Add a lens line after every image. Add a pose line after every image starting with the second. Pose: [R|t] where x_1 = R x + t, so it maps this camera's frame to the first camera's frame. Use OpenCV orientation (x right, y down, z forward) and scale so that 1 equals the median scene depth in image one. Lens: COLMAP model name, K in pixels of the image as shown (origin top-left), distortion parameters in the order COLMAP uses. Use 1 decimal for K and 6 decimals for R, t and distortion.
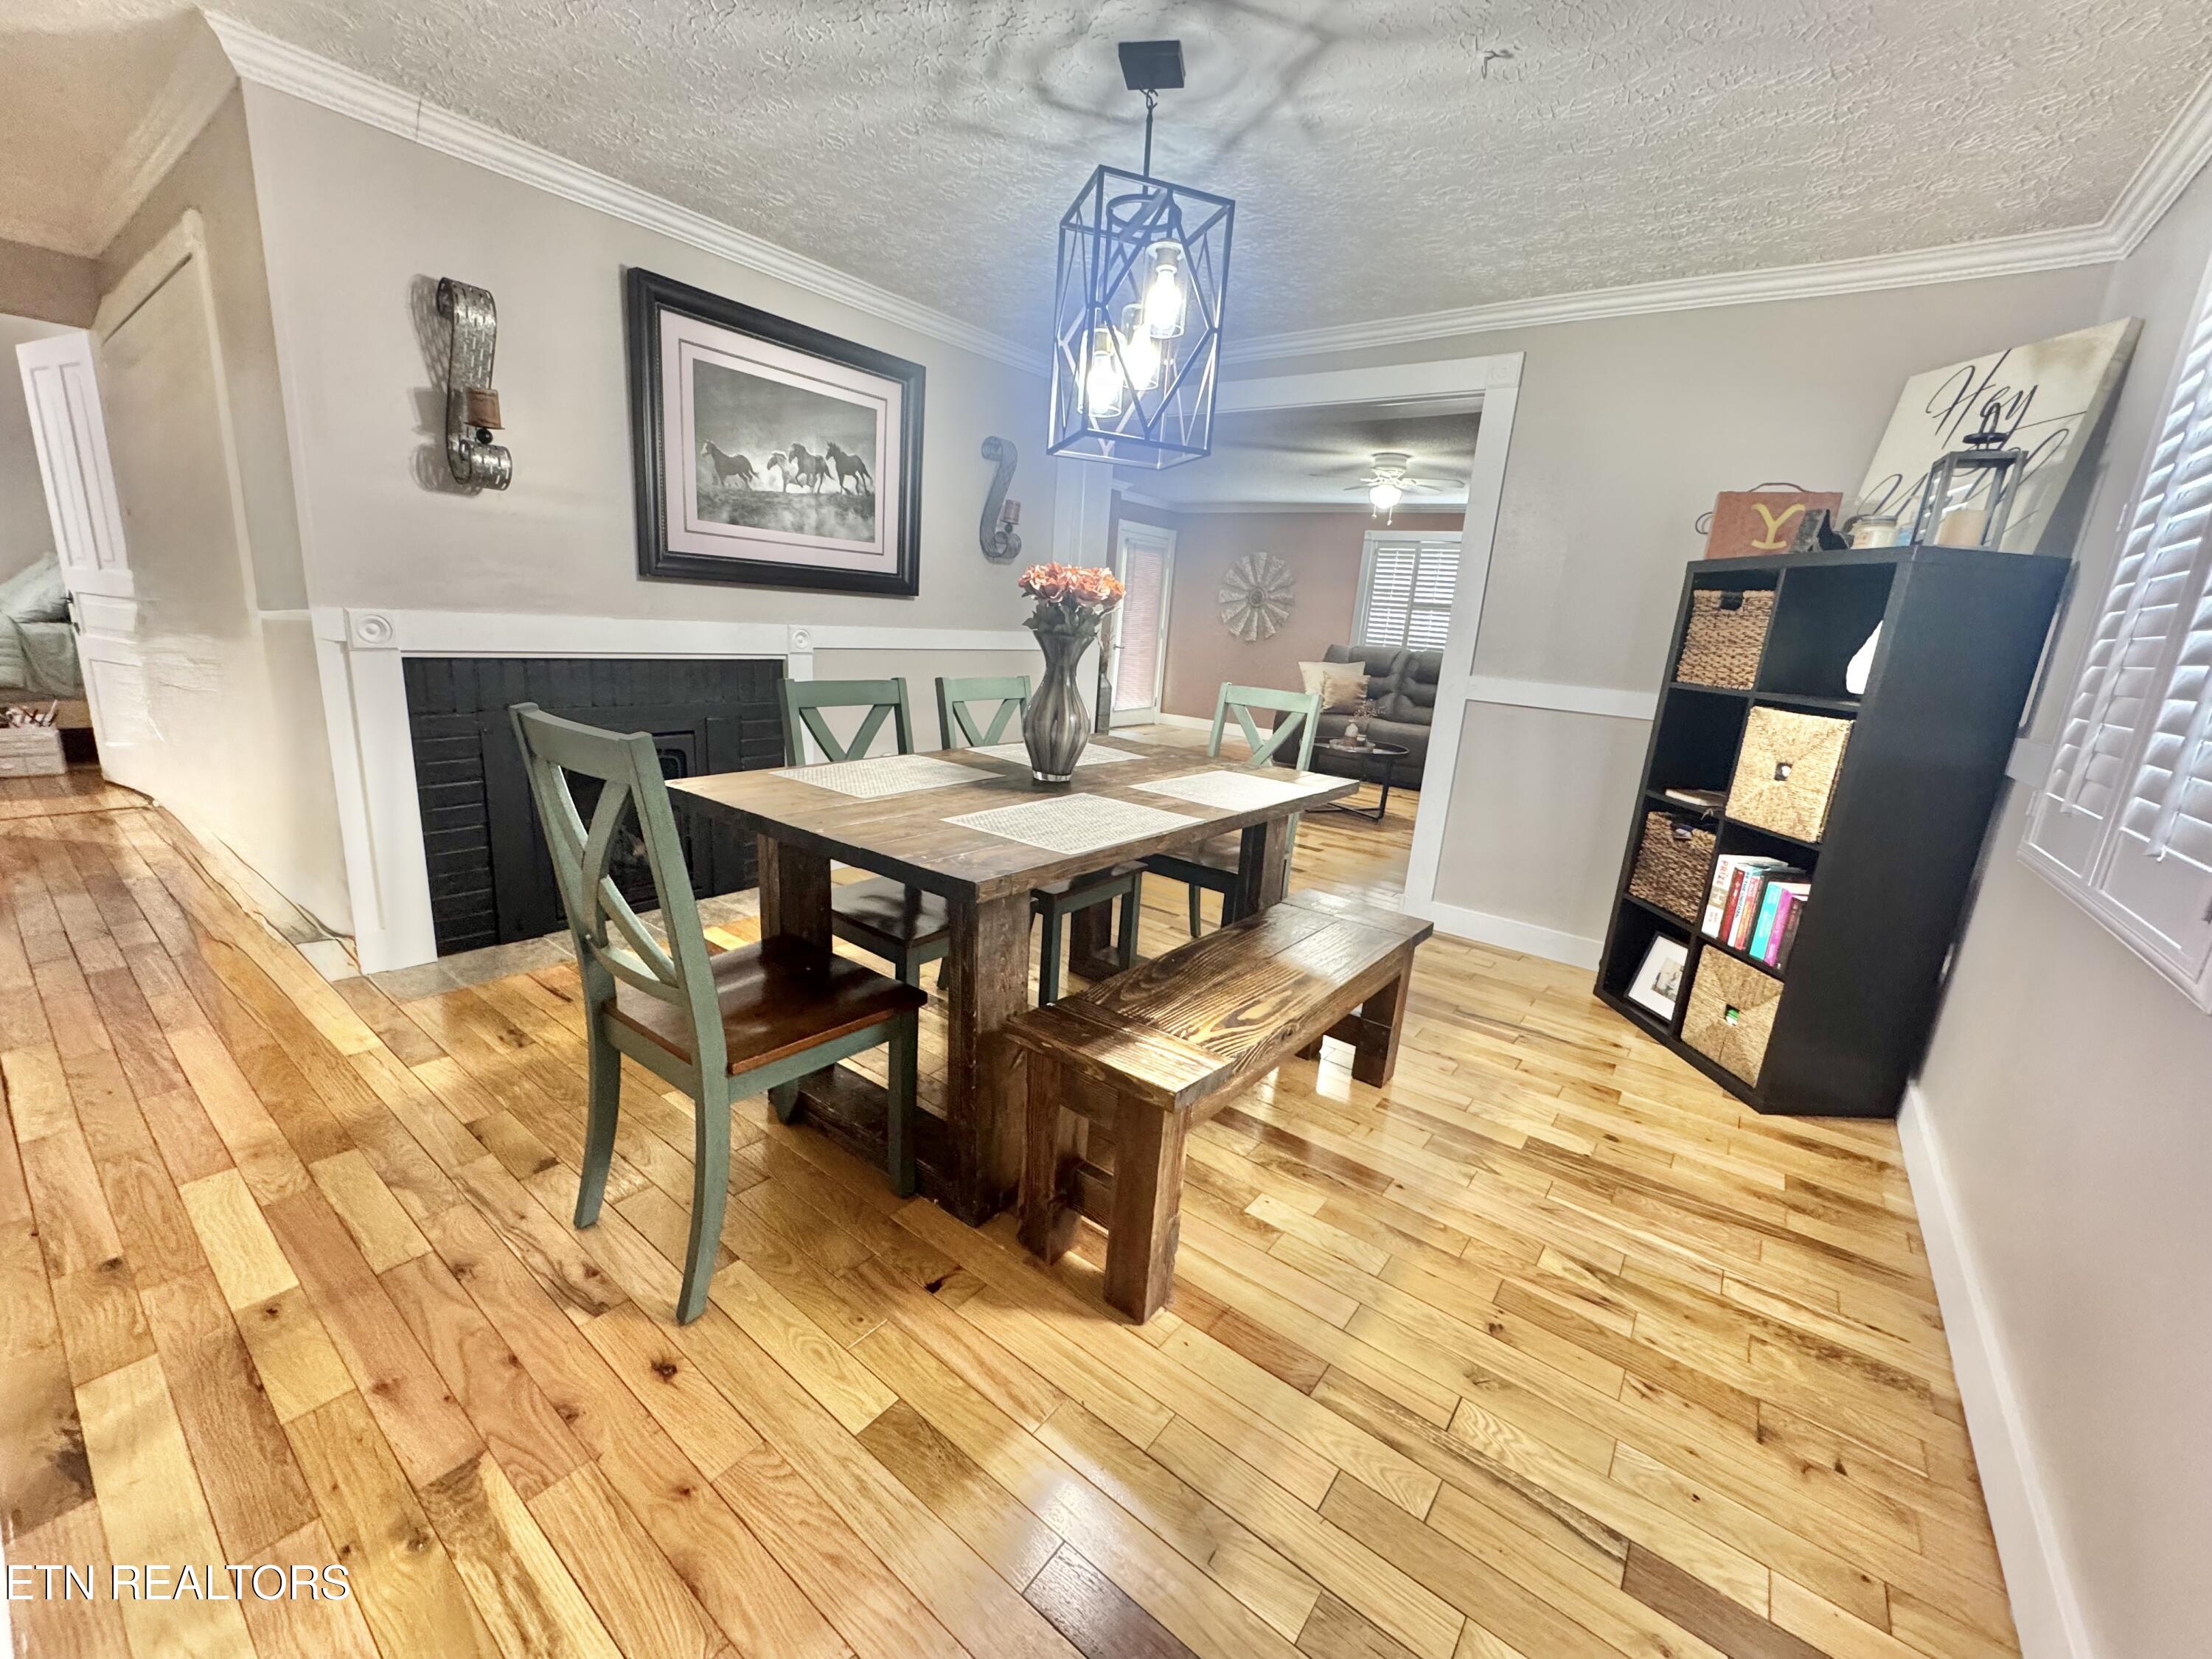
lens RADIAL K [[884.4, 0, 1107.6], [0, 884.4, 827.4], [0, 0, 1]] dist [-0.005267, 0.001229]
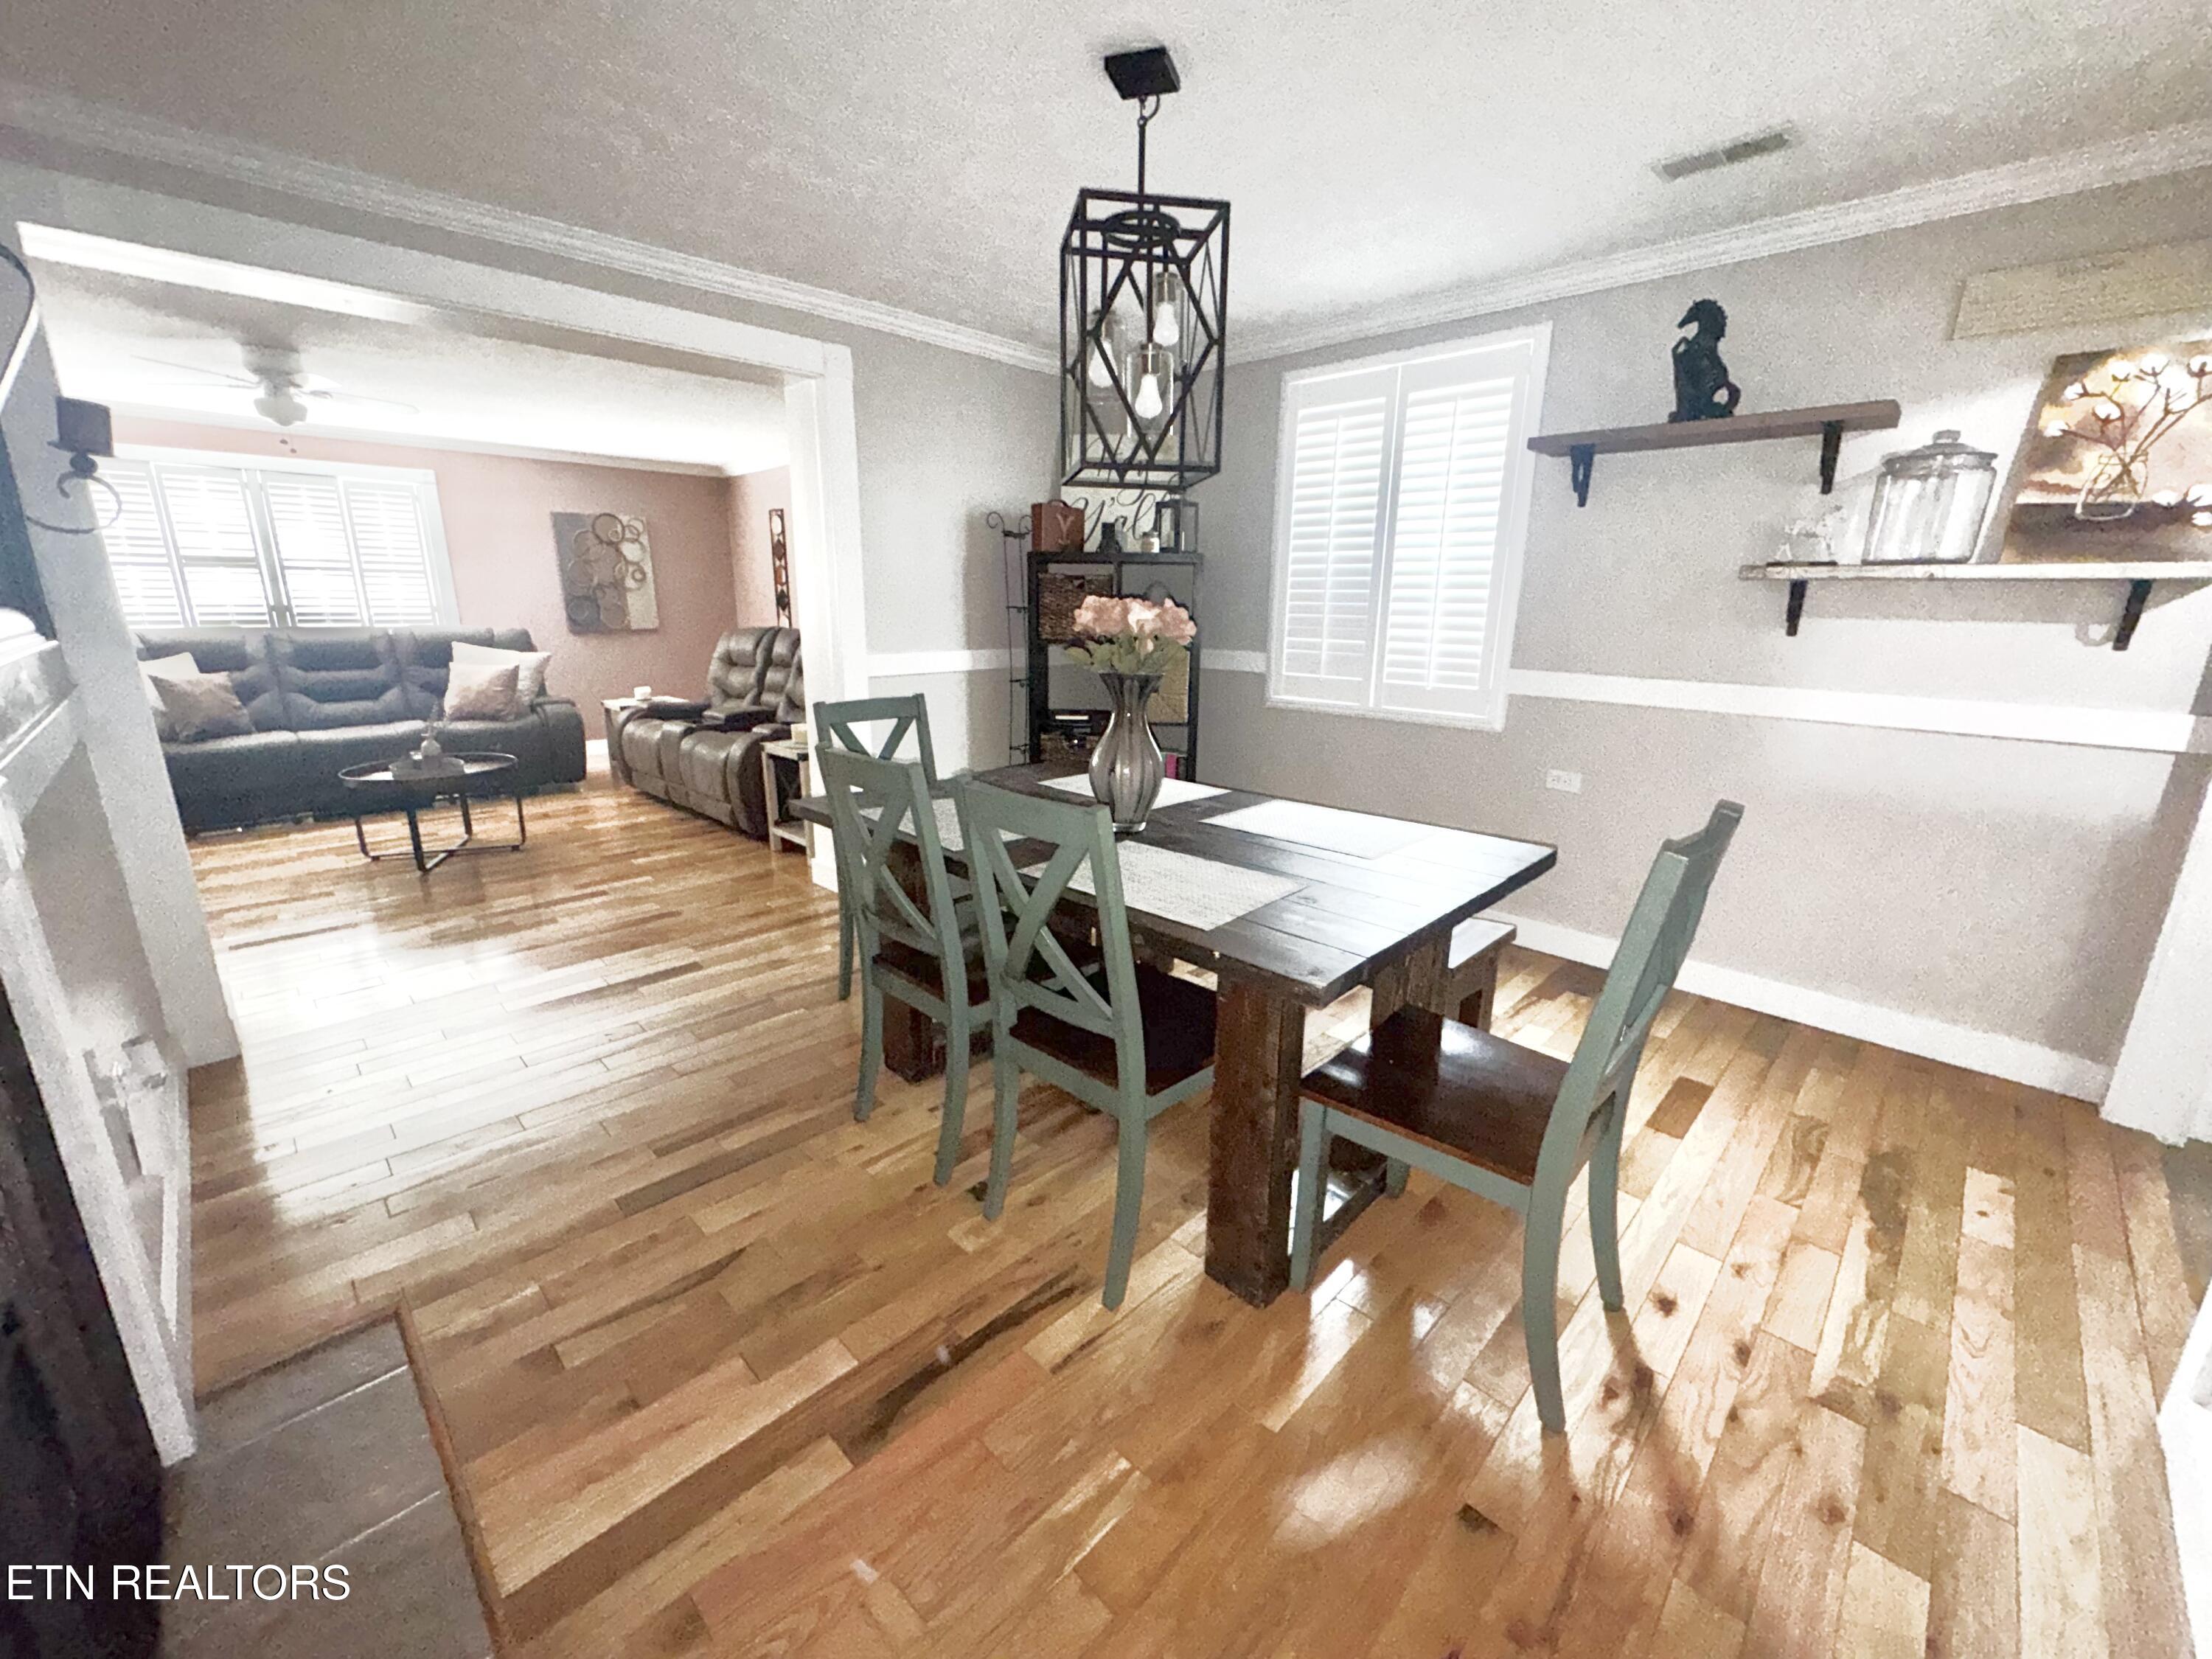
lens RADIAL K [[884.4, 0, 1104.5], [0, 884.4, 829.3], [0, 0, 1]] dist [-0.005267, 0.001229]
pose [[0.134346, -0.322140, 0.937111, -0.562168], [0.234024, 0.929248, 0.285887, -0.196285], [-0.962904, 0.180899, 0.200230, 0.505386]]
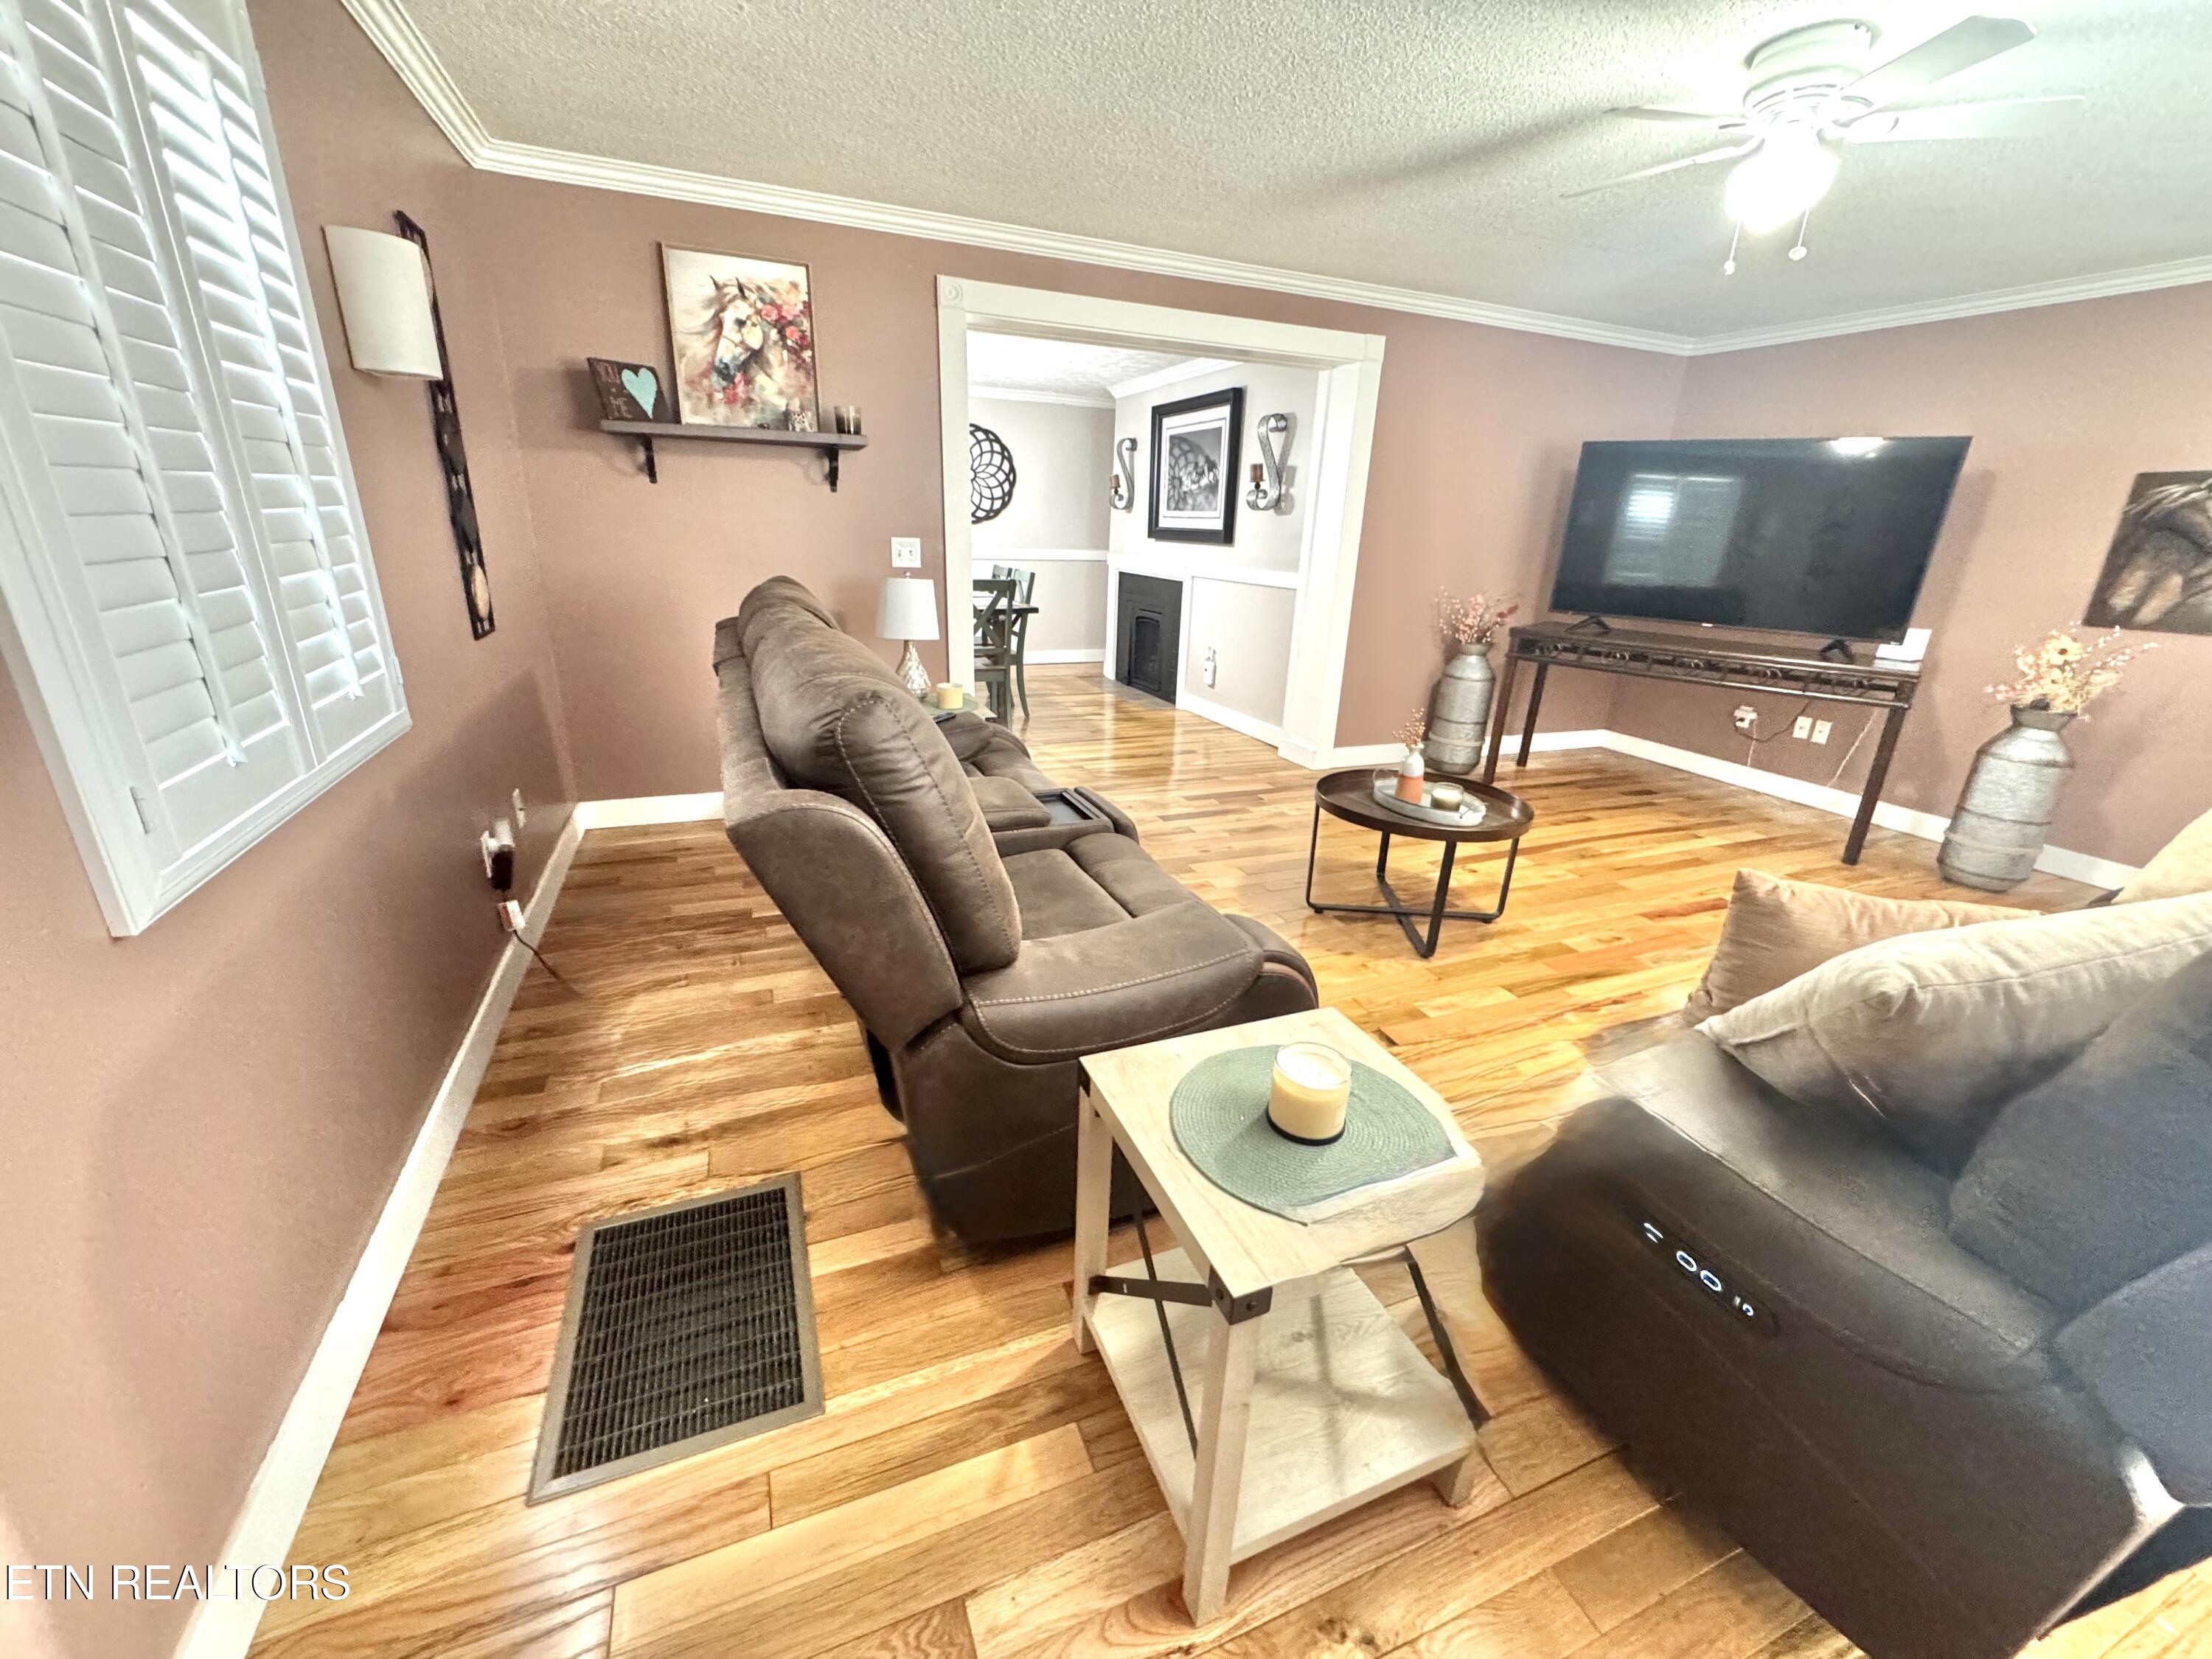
lens RADIAL K [[884.4, 0, 1105.3], [0, 884.4, 830.5], [0, 0, 1]] dist [-0.005267, 0.001229]
pose [[-0.500167, 0.195955, -0.843466, 1.279528], [-0.274972, 0.887703, 0.369288, -0.339598], [0.821111, 0.416635, -0.390118, 1.676806]]
